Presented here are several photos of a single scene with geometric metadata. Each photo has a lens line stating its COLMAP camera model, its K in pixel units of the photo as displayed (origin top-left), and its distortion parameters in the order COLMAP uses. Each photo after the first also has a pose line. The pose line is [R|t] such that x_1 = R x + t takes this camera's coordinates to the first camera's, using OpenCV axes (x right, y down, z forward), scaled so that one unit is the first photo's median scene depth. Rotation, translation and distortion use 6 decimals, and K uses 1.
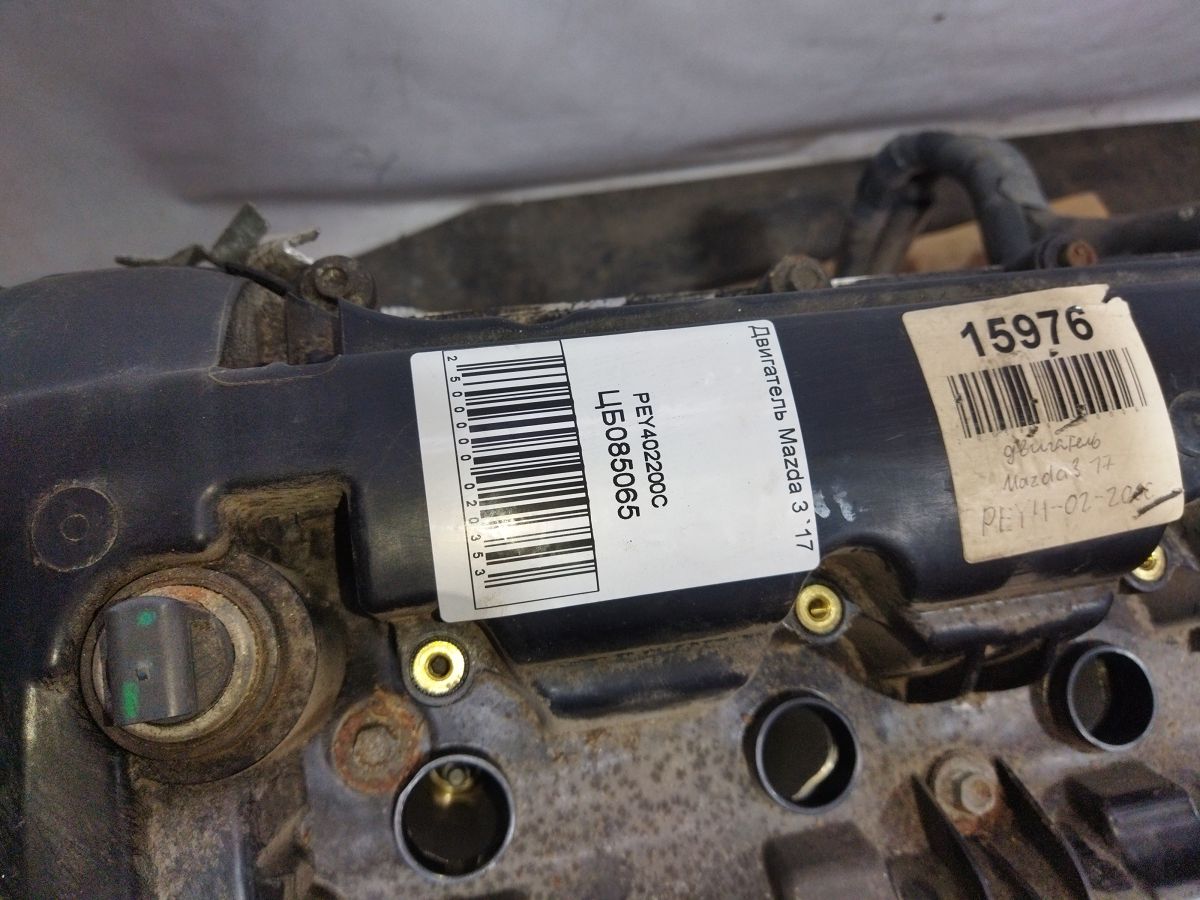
lens RADIAL K [[943.9, 0, 600.0], [0, 943.9, 450.0], [0, 0, 1]] dist [0.080302, -0.184114]
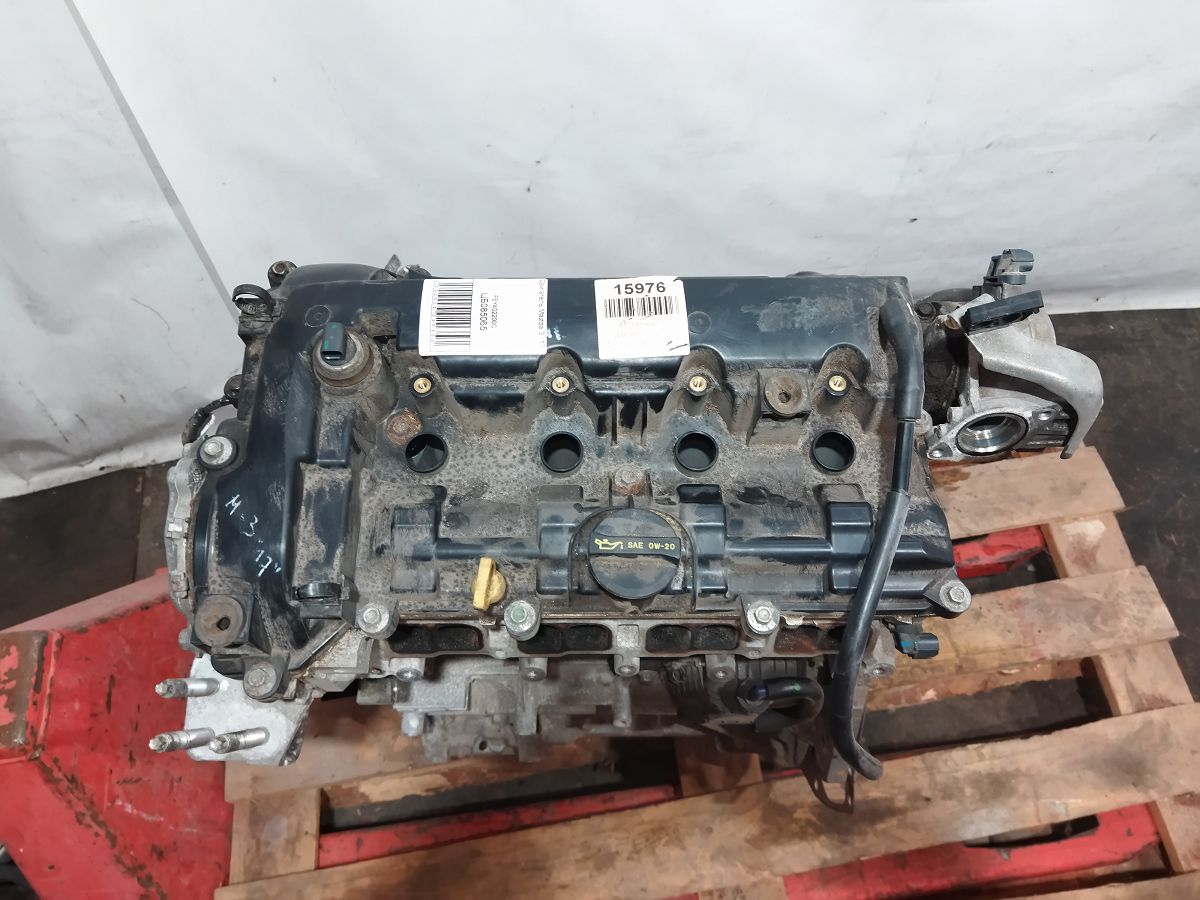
lens RADIAL K [[943.9, 0, 600.0], [0, 943.9, 450.0], [0, 0, 1]] dist [0.080302, -0.184114]
pose [[0.976957, 0.067039, -0.202636, 0.923501], [-0.107966, 0.974190, -0.198234, 0.896302], [0.184117, 0.215544, 0.958979, -1.577926]]
